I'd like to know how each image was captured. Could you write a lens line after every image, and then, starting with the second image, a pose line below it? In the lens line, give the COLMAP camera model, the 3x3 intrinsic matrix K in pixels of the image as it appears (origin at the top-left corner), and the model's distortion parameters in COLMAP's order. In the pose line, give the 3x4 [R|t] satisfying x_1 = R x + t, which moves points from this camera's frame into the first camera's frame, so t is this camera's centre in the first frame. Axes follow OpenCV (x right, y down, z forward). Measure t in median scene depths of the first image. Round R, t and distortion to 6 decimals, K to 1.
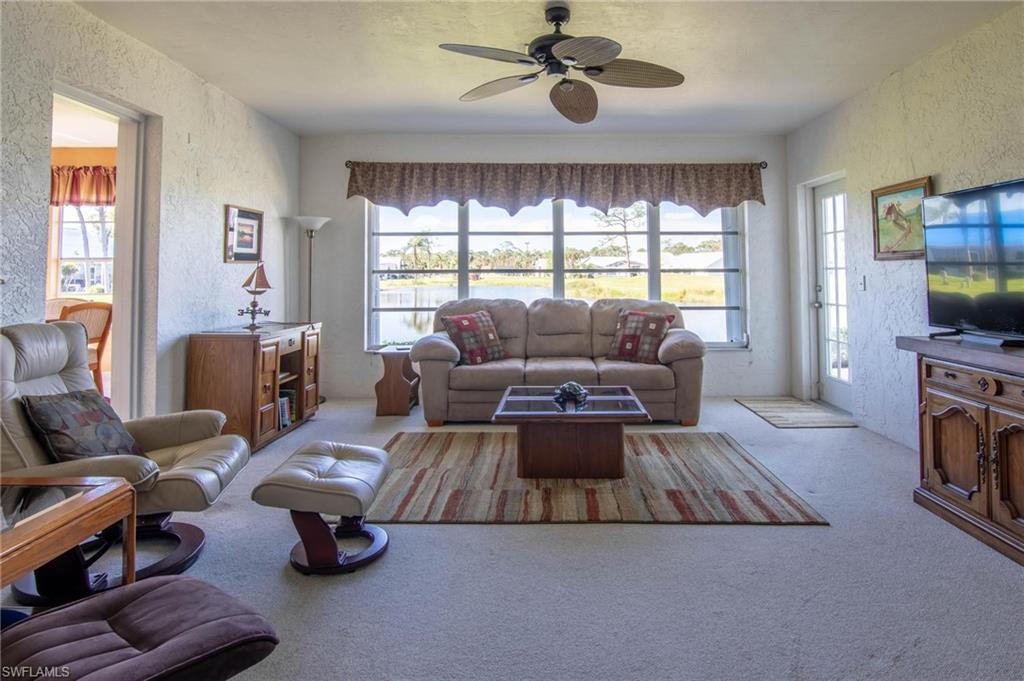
lens RADIAL K [[538.9, 0, 538.0], [0, 538.9, 260.1], [0, 0, 1]] dist [0.000755, -0.015813]
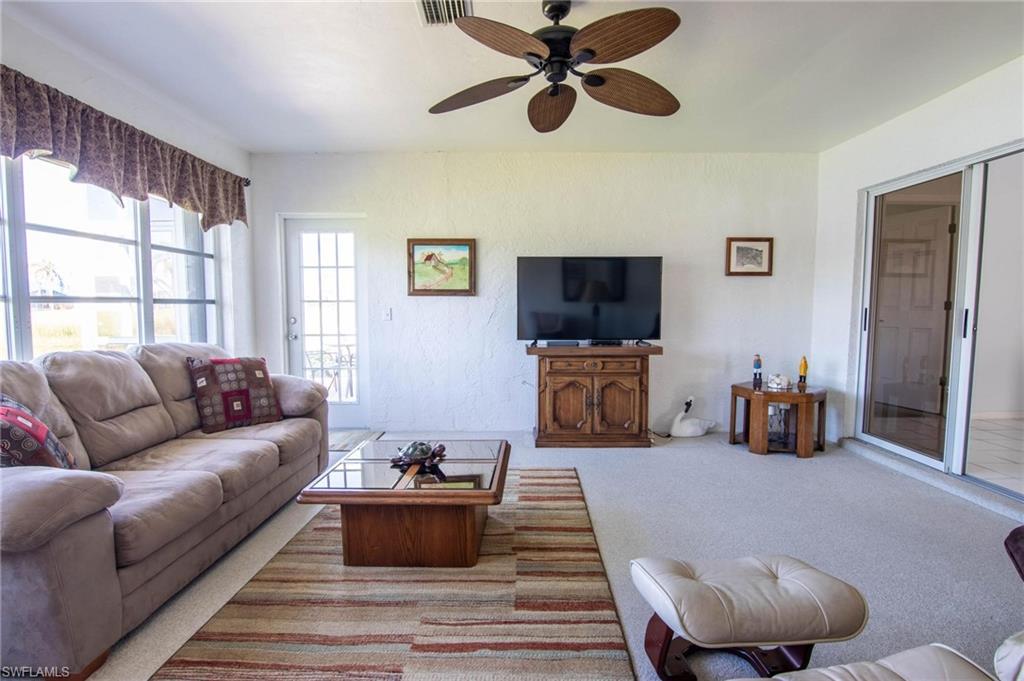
lens RADIAL K [[526.8, 0, 510.1], [0, 526.8, 345.9], [0, 0, 1]] dist [-0.002570, -0.014497]
pose [[0.027319, -0.071584, 0.997060, -0.606155], [-0.027314, 0.997007, 0.072328, 0.022380], [-0.999254, -0.029209, 0.025282, 0.735198]]
